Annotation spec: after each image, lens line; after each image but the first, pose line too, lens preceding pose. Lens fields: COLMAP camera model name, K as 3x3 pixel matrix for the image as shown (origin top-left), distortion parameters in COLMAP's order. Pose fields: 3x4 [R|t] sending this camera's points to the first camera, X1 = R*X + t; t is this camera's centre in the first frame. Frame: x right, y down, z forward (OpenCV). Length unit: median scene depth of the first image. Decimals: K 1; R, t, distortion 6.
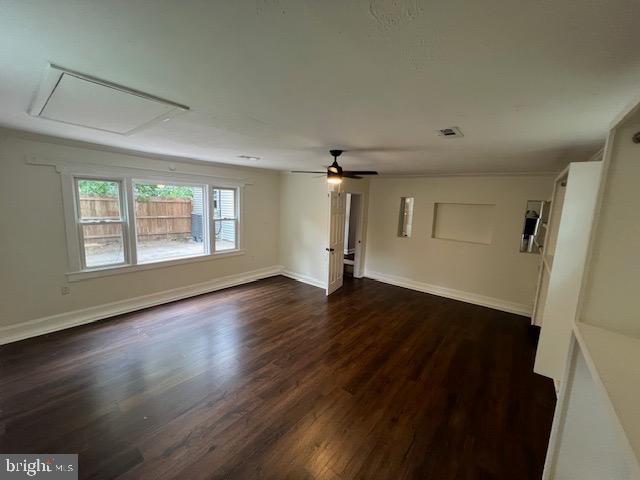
lens RADIAL K [[254.4, 0, 320.0], [0, 254.4, 240.0], [0, 0, 1]] dist [-0.000730, -0.000094]
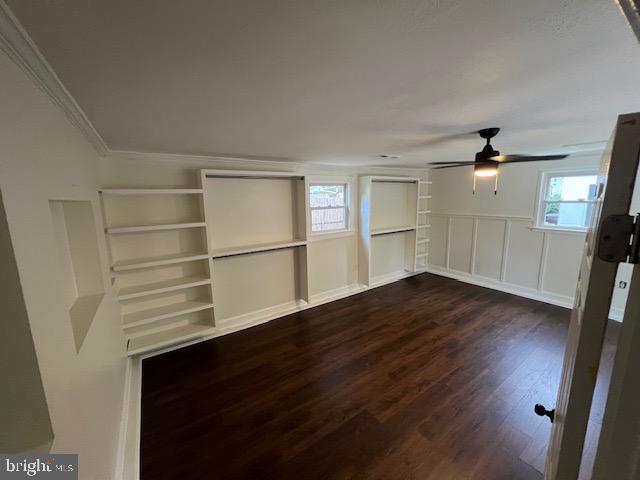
lens RADIAL K [[254.4, 0, 320.0], [0, 254.4, 240.0], [0, 0, 1]] dist [-0.000730, -0.000094]
pose [[-0.956033, -0.072278, 0.284213, 0.300485], [0.022419, 0.948302, 0.316575, -0.301921], [-0.292401, 0.309028, -0.904988, 1.921477]]
